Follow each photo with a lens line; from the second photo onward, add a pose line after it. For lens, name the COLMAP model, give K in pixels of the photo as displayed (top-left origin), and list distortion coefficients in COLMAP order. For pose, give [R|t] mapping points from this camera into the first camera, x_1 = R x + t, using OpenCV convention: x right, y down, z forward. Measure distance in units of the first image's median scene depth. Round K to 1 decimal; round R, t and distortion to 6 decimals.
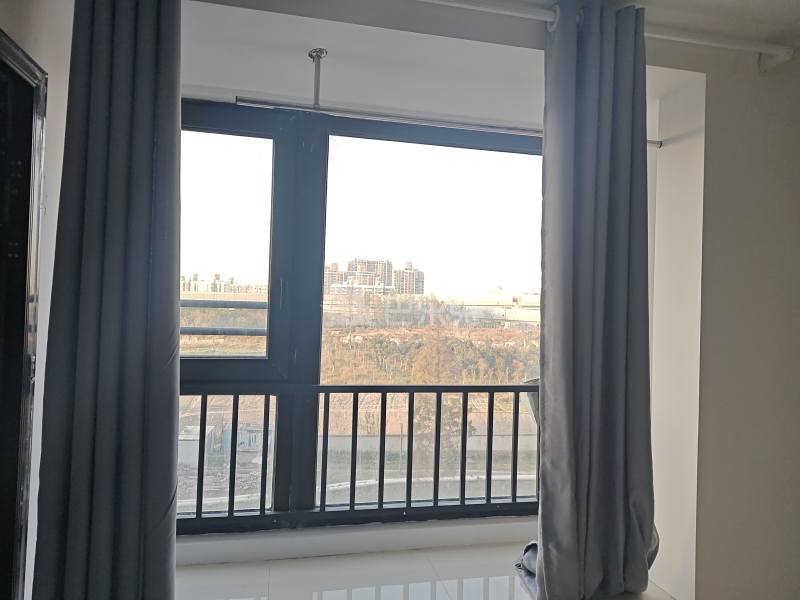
lens RADIAL K [[538.2, 0, 402.7], [0, 538.2, 297.5], [0, 0, 1]] dist [0.020042, -0.000588]
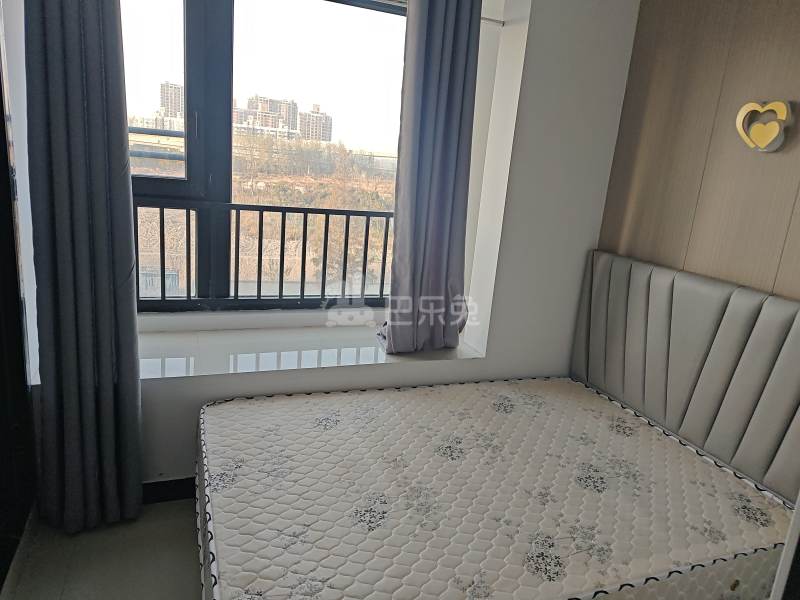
lens RADIAL K [[538.2, 0, 402.7], [0, 538.2, 297.5], [0, 0, 1]] dist [0.020042, -0.000588]
pose [[0.984338, 0.014349, 0.175709, 0.021476], [-0.061155, 0.962586, 0.263987, 0.015844], [-0.165347, -0.270598, 0.948387, -0.317625]]
